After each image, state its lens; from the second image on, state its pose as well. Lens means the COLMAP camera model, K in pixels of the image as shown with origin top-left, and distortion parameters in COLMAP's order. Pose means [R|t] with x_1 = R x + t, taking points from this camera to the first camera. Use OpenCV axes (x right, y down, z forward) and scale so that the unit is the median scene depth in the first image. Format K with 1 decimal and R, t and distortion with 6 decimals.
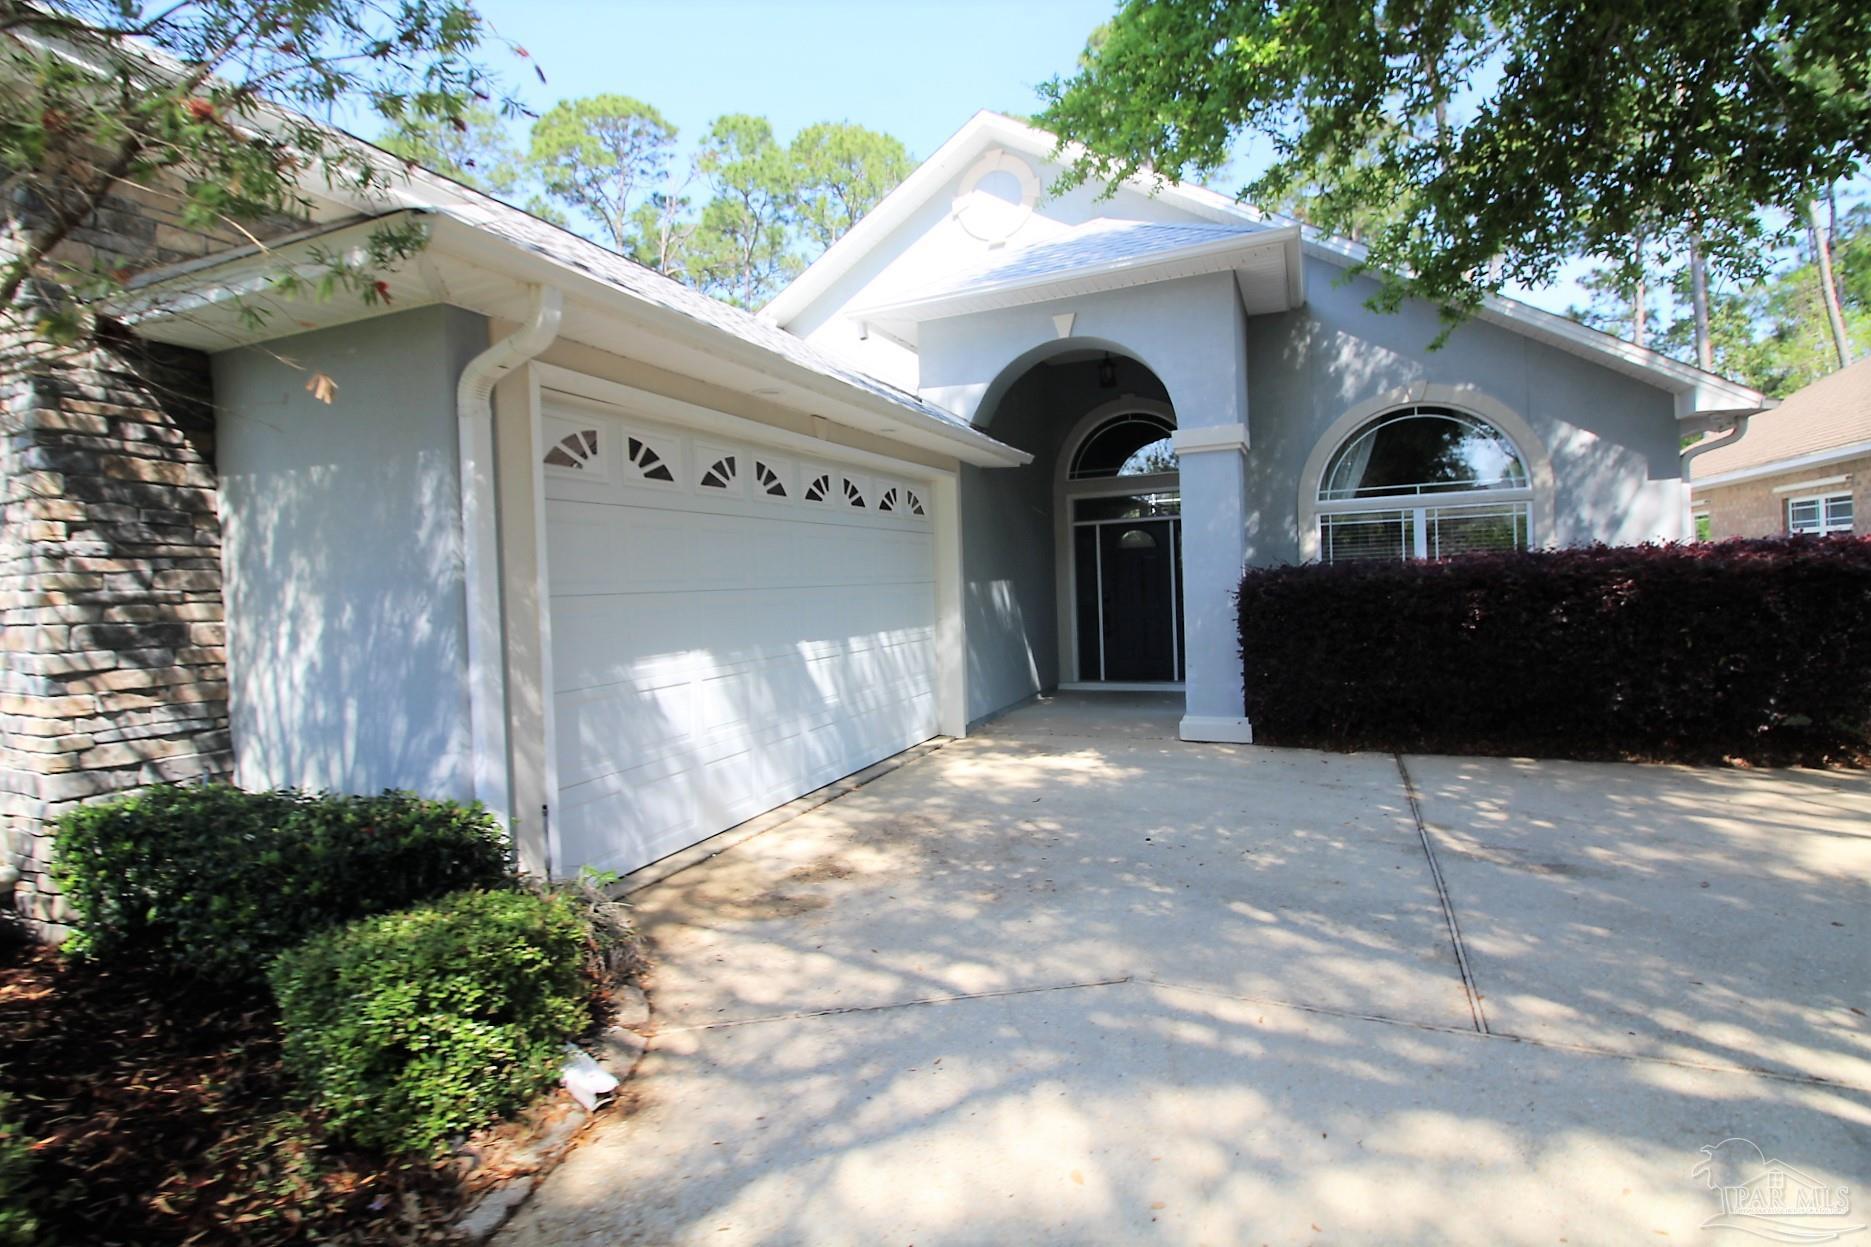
lens RADIAL K [[866.0, 0, 939.1], [0, 866.0, 616.3], [0, 0, 1]] dist [-0.000337, -0.005779]
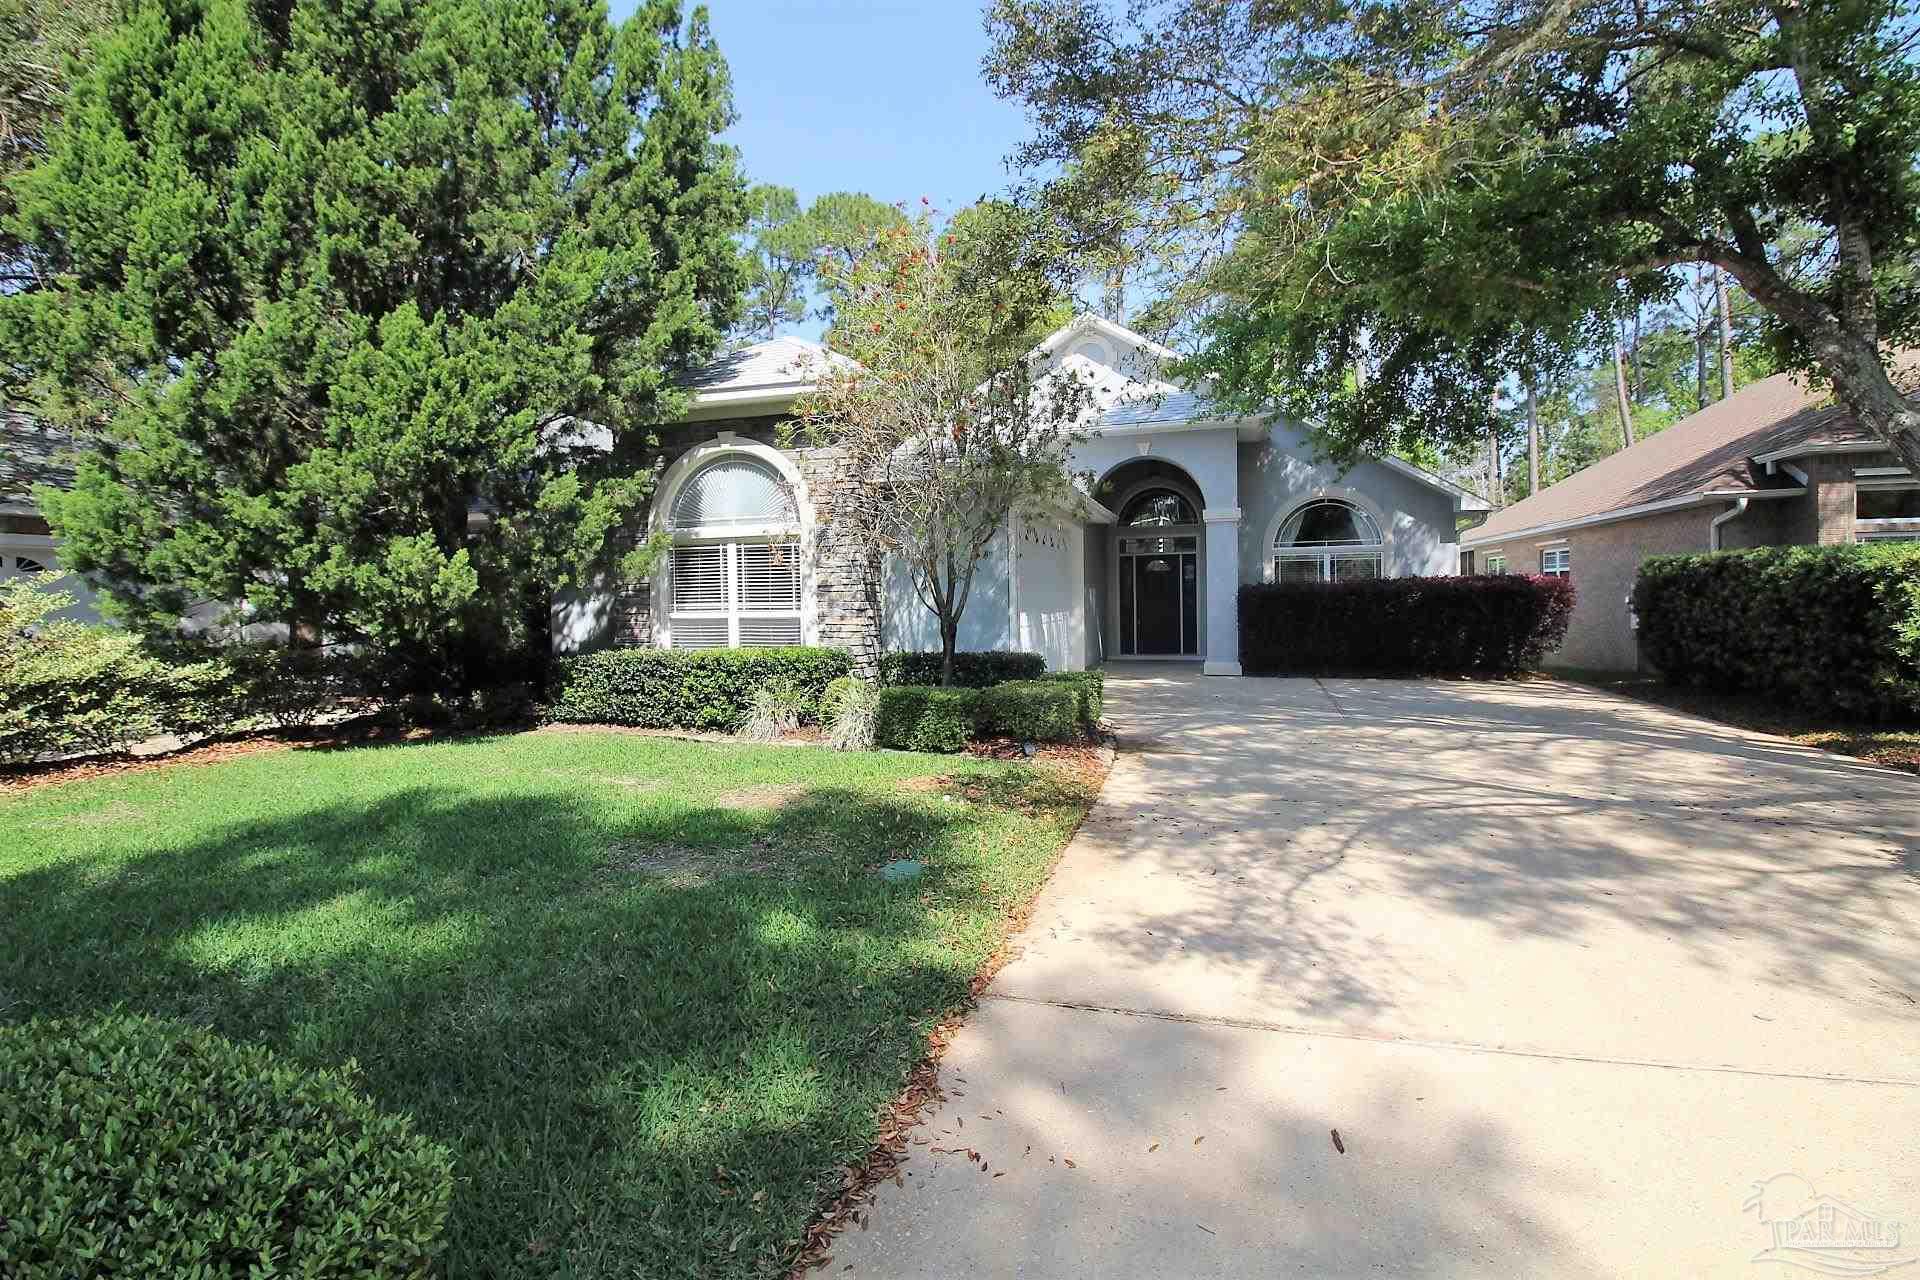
lens RADIAL K [[888.7, 0, 957.7], [0, 888.7, 633.0], [0, 0, 1]] dist [-0.000337, -0.005779]
pose [[0.992891, 0.016316, 0.117907, -0.455247], [-0.015845, 0.999862, -0.004929, 0.067445], [-0.117971, 0.003026, 0.993012, -0.802854]]
